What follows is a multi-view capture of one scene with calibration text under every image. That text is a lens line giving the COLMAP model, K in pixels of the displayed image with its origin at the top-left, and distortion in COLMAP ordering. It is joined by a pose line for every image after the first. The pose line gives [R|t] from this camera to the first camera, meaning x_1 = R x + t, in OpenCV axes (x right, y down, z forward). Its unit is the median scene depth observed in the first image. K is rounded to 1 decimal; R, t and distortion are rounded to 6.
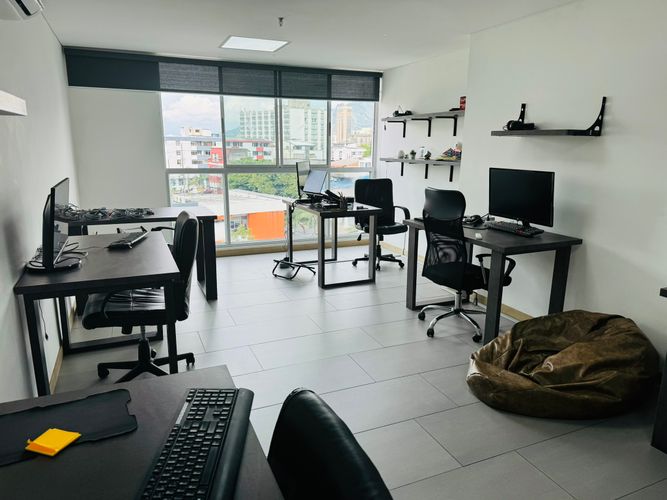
lens RADIAL K [[465.9, 0, 334.9], [0, 465.9, 251.5], [0, 0, 1]] dist [0.099816, -0.128095]
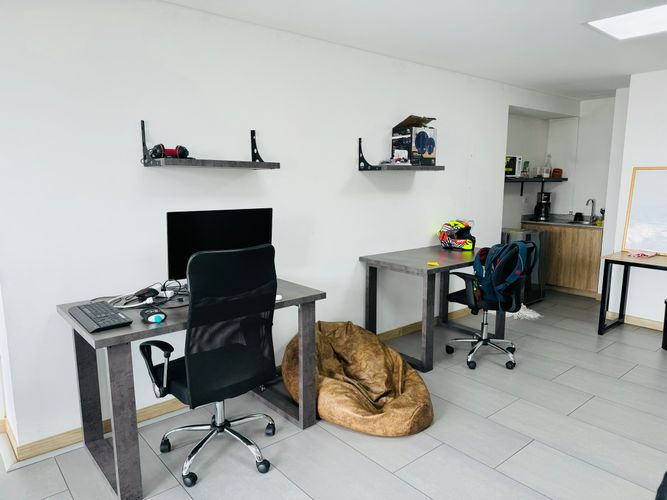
lens RADIAL K [[465.9, 0, 334.9], [0, 465.9, 251.5], [0, 0, 1]] dist [0.099816, -0.128095]
pose [[-0.286903, -0.160694, 0.944385, -0.351180], [0.212547, 0.950581, 0.226320, -0.208554], [-0.934083, 0.265658, -0.238570, 0.879143]]
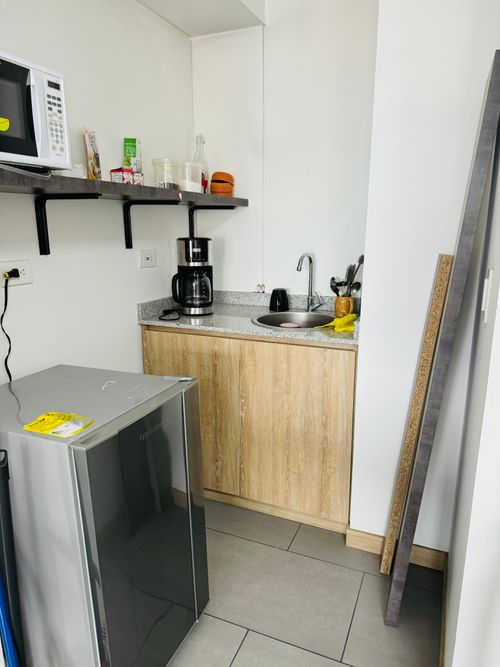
lens RADIAL K [[465.9, 0, 250.0], [0, 465.9, 333.5], [0, 0, 1]] dist [0.099816, -0.128095]
pose [[-0.686679, -0.177791, 0.704885, 0.479012], [0.156291, 0.910852, 0.381996, 0.003562], [-0.709962, 0.372476, -0.597676, 0.152902]]
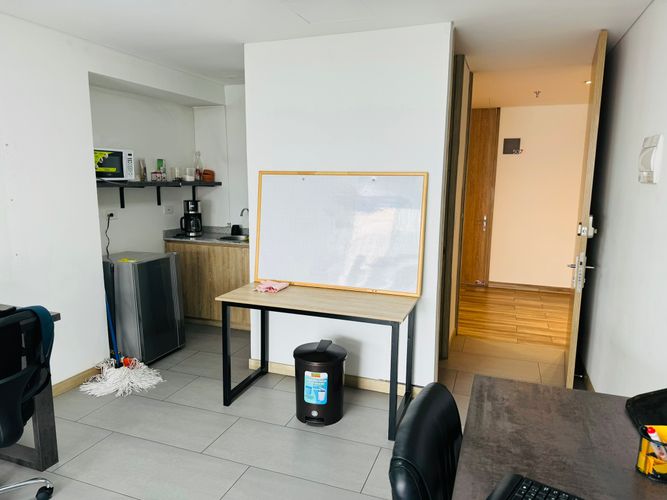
lens RADIAL K [[465.9, 0, 334.9], [0, 465.9, 251.5], [0, 0, 1]] dist [0.099816, -0.128095]
pose [[-0.724123, -0.126353, 0.677998, -0.146923], [0.138894, 0.936214, 0.322818, -0.110135], [-0.675540, 0.327930, -0.660384, 0.408936]]
